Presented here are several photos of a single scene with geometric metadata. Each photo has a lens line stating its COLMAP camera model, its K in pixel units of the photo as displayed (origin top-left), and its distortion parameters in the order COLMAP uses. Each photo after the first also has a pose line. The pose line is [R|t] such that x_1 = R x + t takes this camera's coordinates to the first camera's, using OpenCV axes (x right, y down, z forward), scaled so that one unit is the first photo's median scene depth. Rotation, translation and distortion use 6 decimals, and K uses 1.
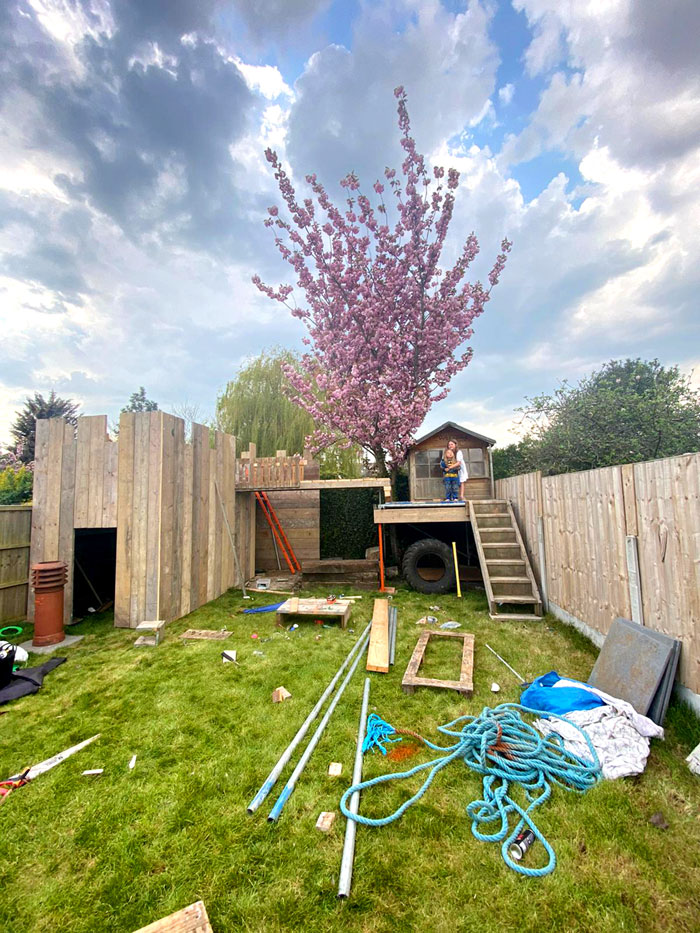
lens RADIAL K [[363.7, 0, 349.5], [0, 363.7, 475.1], [0, 0, 1]] dist [-0.016530, -0.000259]
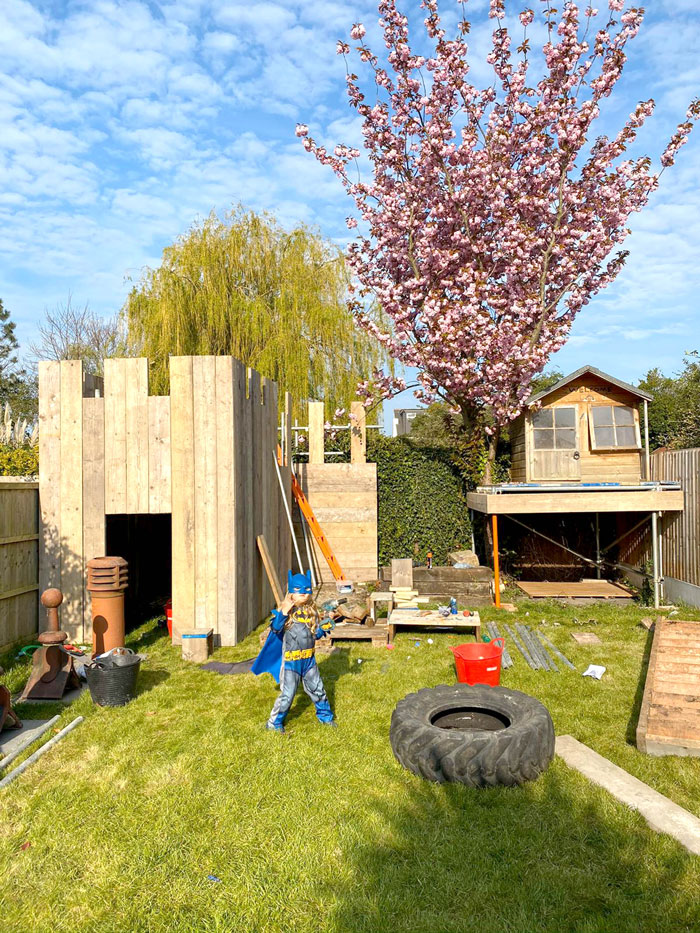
lens RADIAL K [[688.9, 0, 353.3], [0, 688.9, 475.4], [0, 0, 1]] dist [0.057772, -0.038978]
pose [[0.998786, 0.010345, 0.048156, -0.333473], [-0.013021, 0.998368, 0.055600, -0.015389], [-0.047503, -0.056160, 0.997291, -0.420105]]
